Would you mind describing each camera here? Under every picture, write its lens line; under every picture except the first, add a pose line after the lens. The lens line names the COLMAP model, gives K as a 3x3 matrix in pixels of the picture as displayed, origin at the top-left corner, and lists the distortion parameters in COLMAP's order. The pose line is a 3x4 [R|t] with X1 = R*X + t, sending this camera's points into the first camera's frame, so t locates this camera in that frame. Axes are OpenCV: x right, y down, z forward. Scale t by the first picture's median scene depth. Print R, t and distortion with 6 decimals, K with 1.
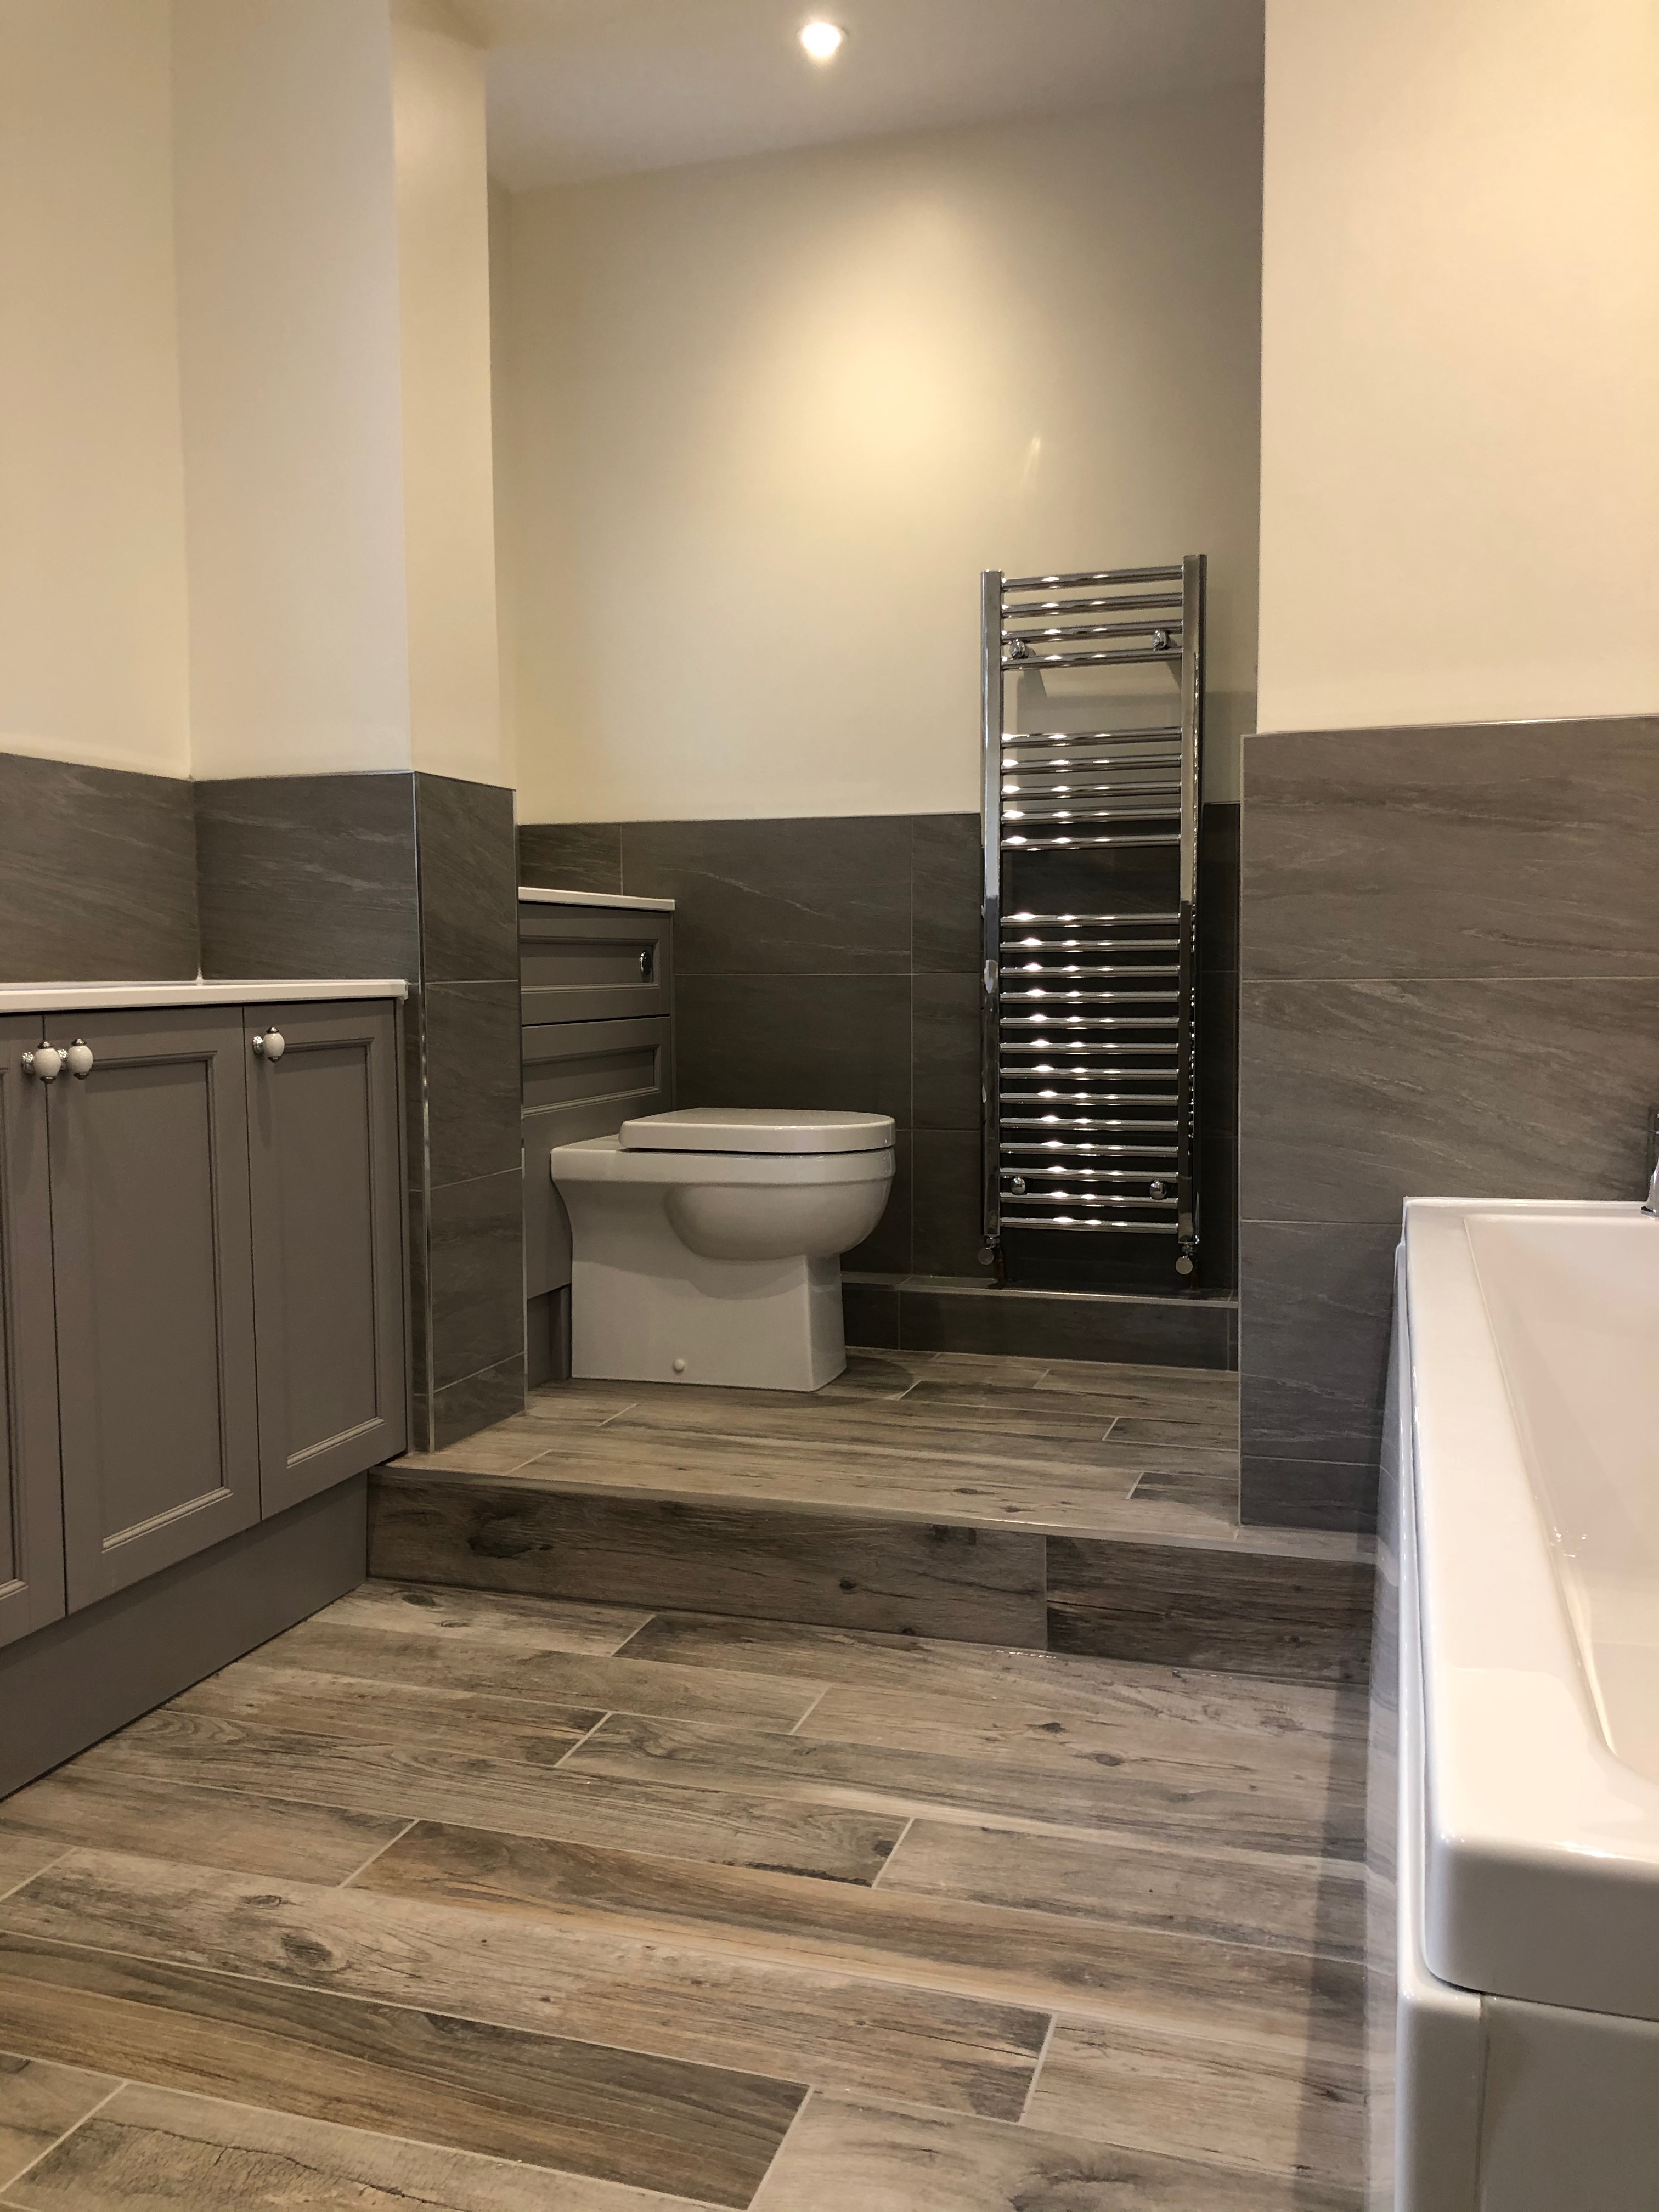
lens RADIAL K [[1815.5, 0, 829.5], [0, 1815.5, 1106.0], [0, 0, 1]] dist [0.007047, 0.007158]
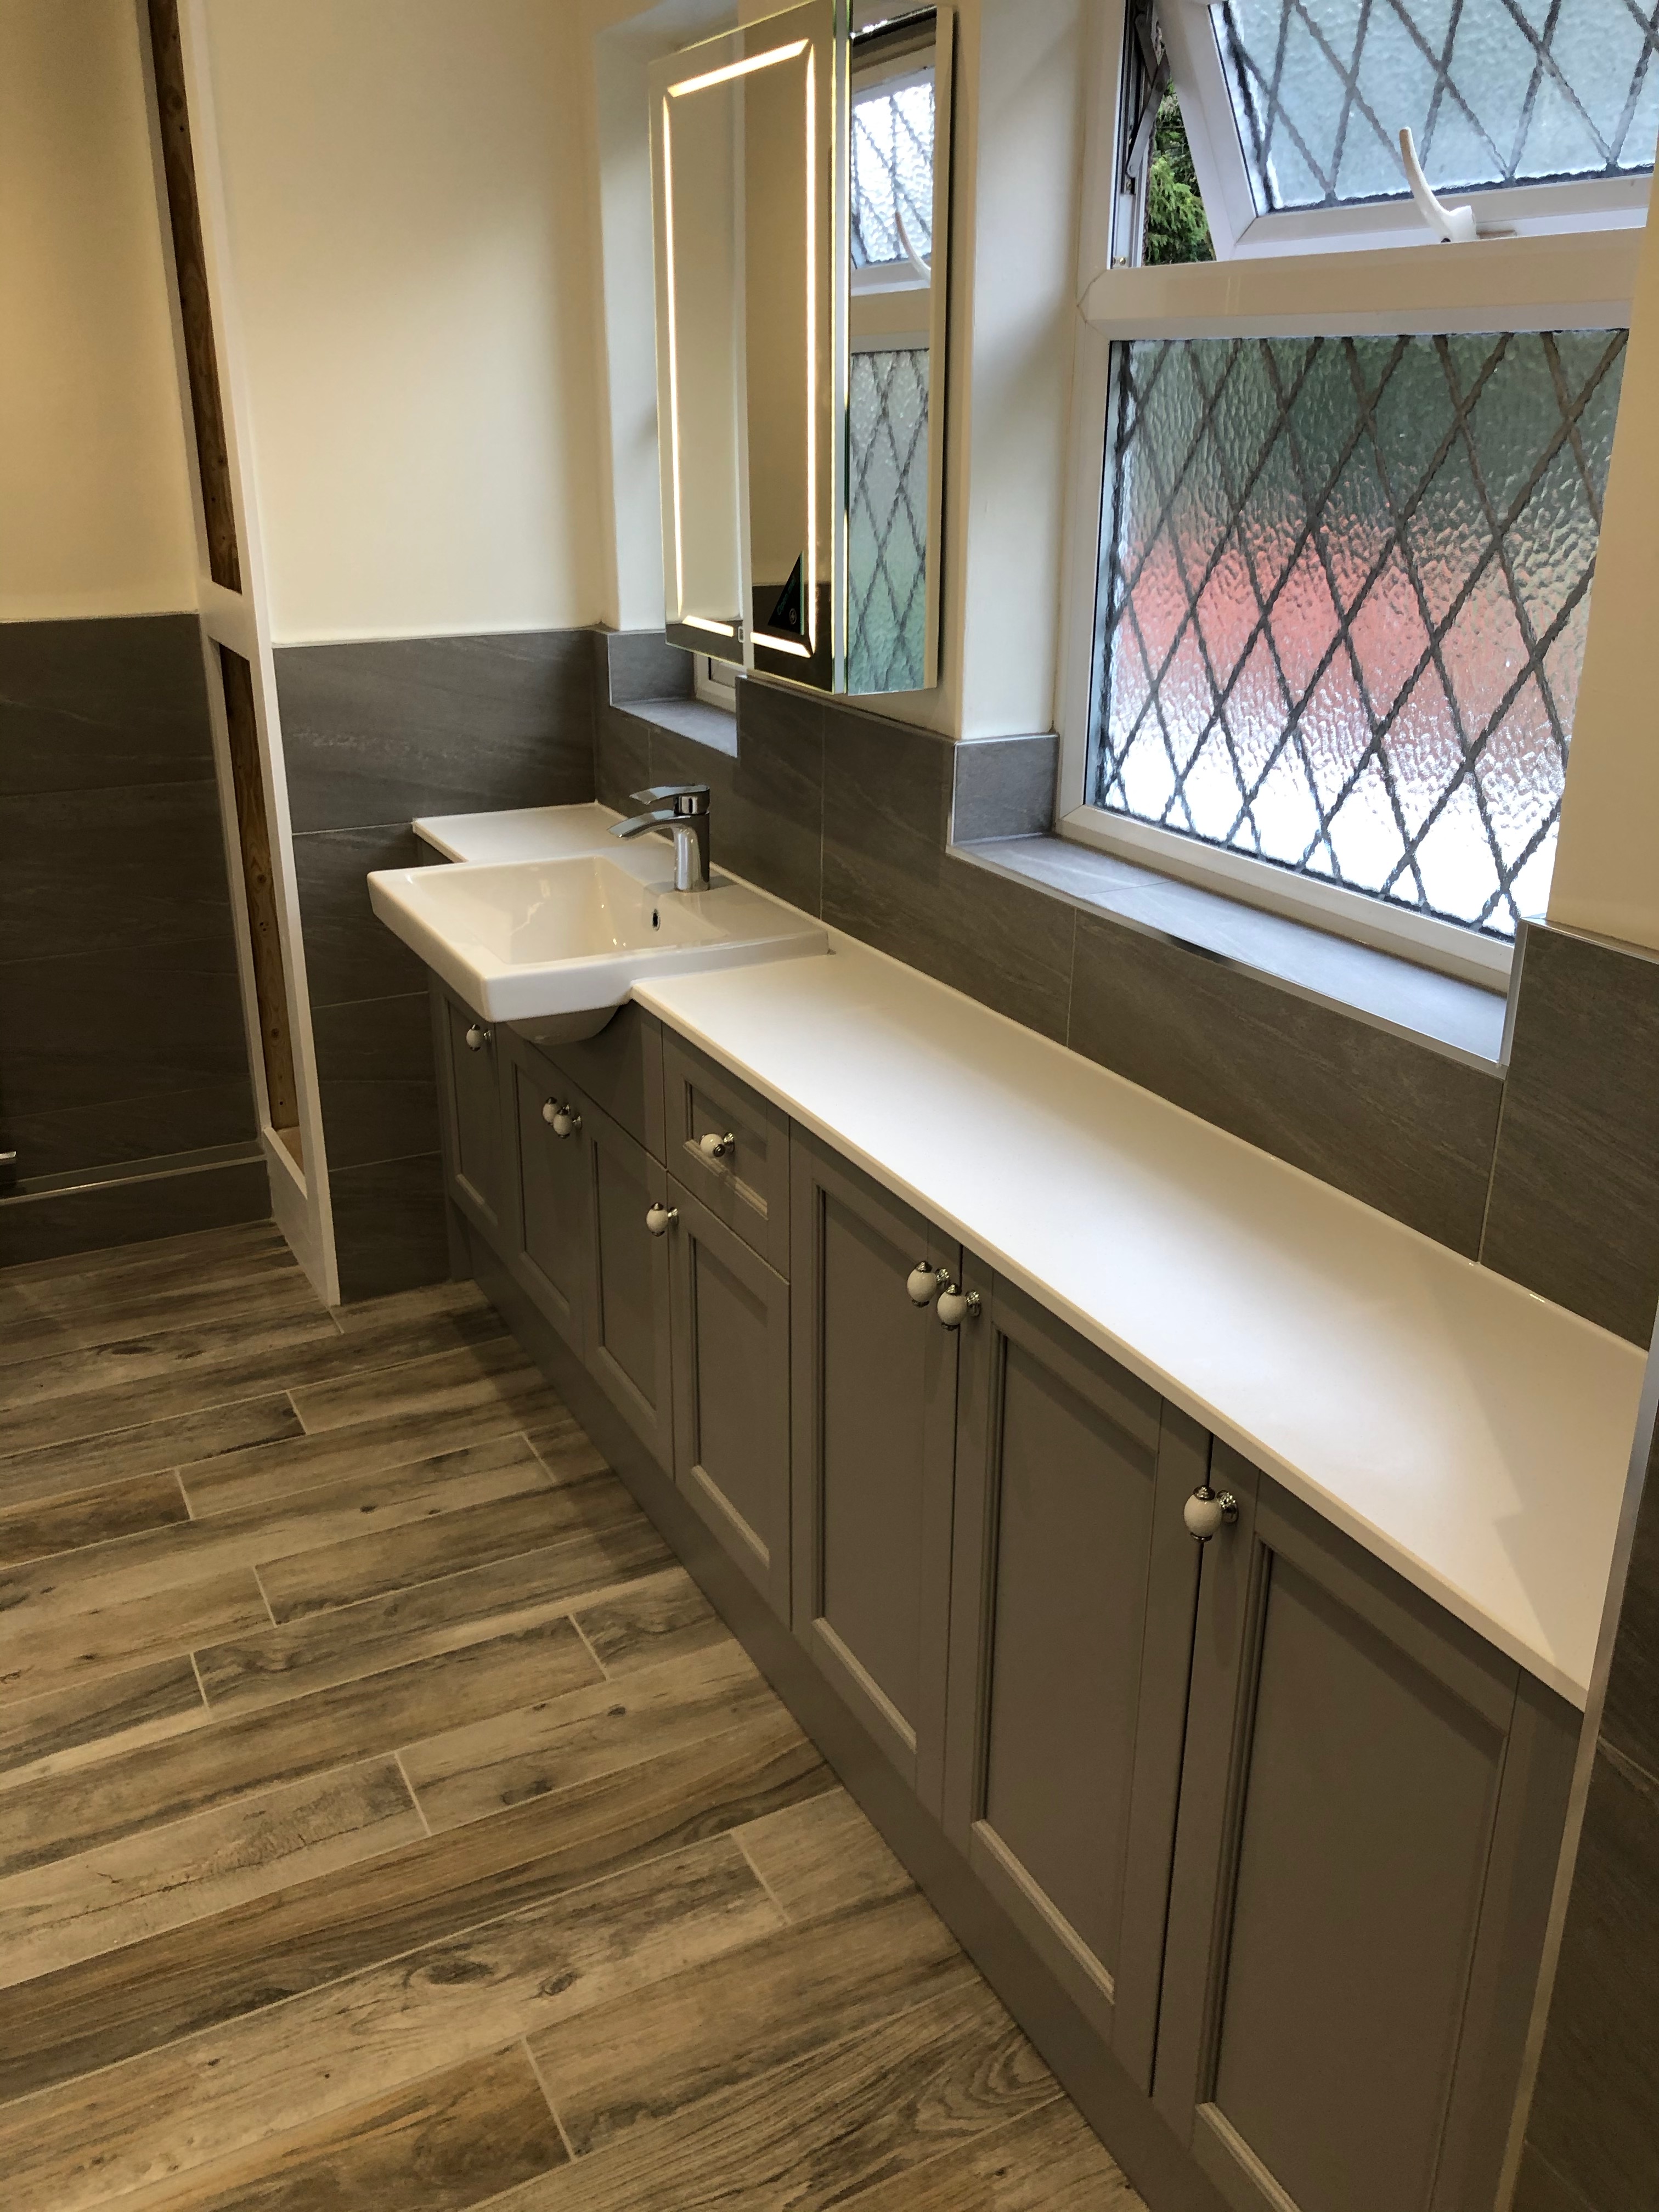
lens RADIAL K [[1782.5, 0, 838.0], [0, 1782.5, 1062.9], [0, 0, 1]] dist [0.004651, 0.009502]
pose [[-0.695287, 0.254660, -0.672105, 0.126045], [-0.057047, 0.912622, 0.404806, -0.422994], [0.716465, 0.319797, -0.620006, 1.333448]]
